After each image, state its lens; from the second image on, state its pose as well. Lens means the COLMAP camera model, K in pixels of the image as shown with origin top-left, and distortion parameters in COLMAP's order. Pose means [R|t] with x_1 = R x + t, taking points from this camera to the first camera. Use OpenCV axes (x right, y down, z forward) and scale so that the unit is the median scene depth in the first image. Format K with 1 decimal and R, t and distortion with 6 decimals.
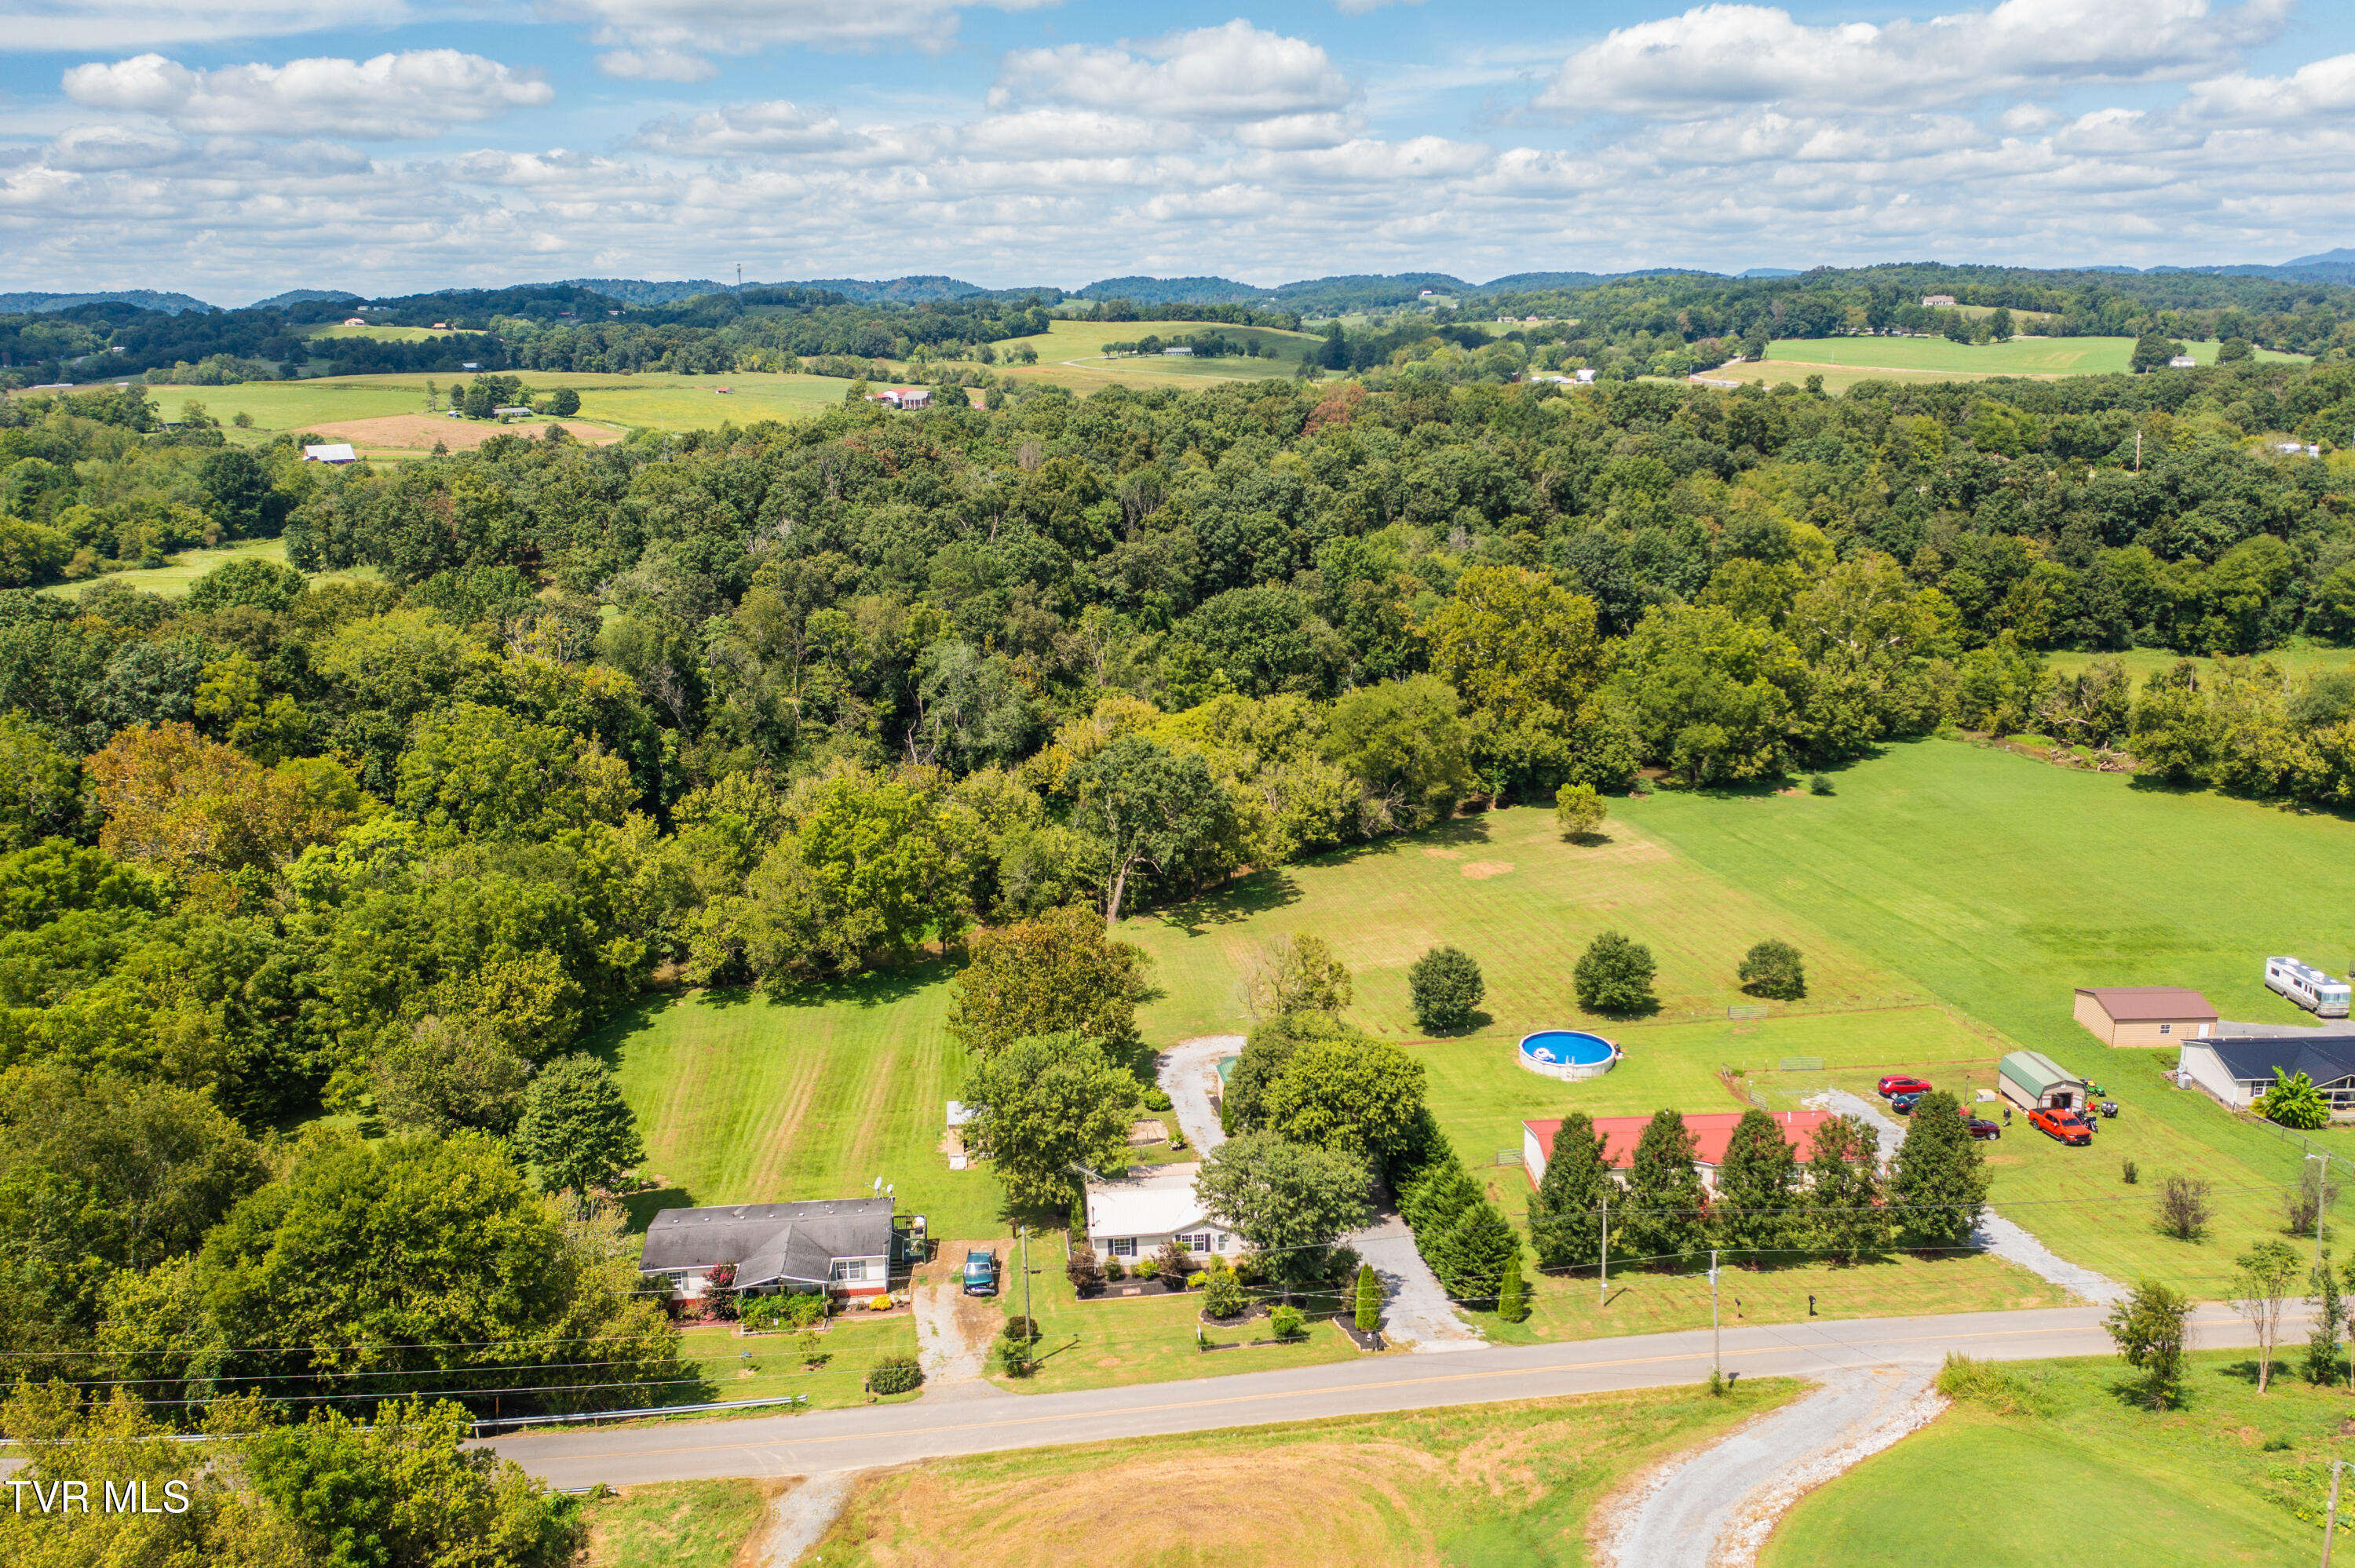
lens RADIAL K [[1872.3, 0, 1177.1], [0, 1872.3, 781.0], [0, 0, 1]] dist [-0.003245, 0.010704]
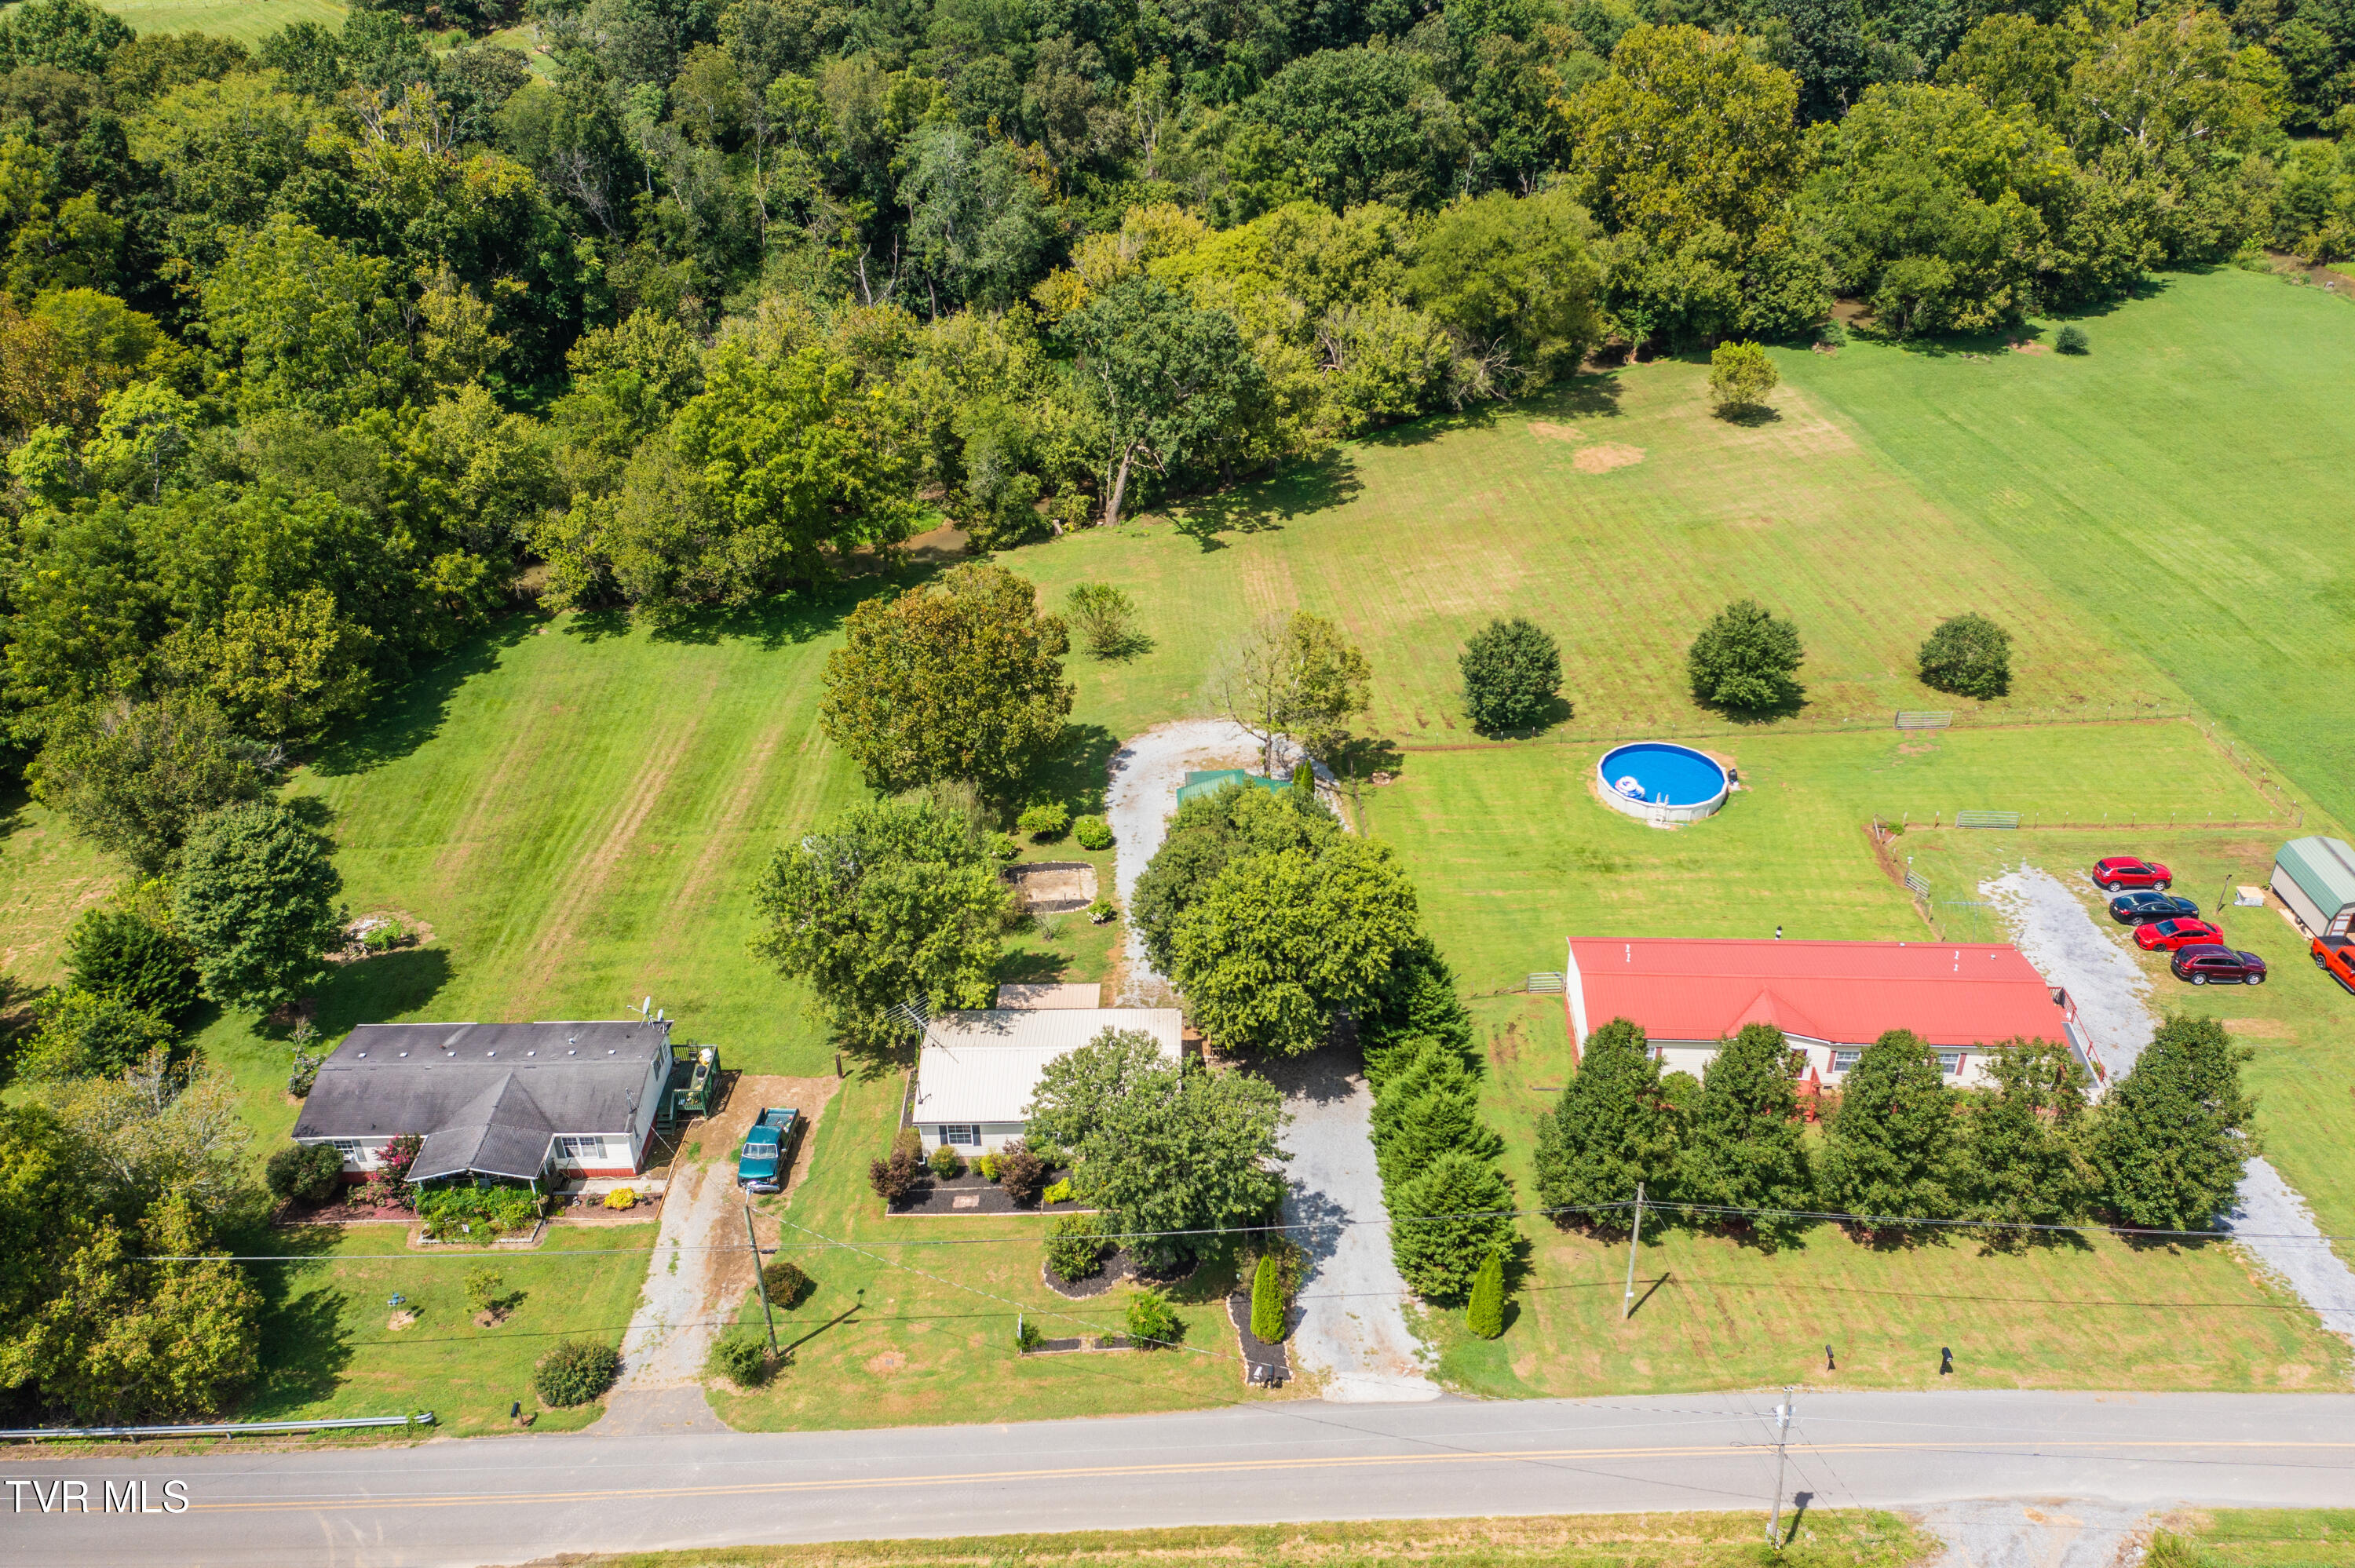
lens RADIAL K [[1872.3, 0, 1178.6], [0, 1872.3, 784.0], [0, 0, 1]] dist [-0.003245, 0.010704]
pose [[0.995501, 0.047981, -0.081709, 0.072179], [-0.021617, 0.954580, 0.297170, -0.062139], [0.092256, -0.294067, 0.951322, 0.255841]]
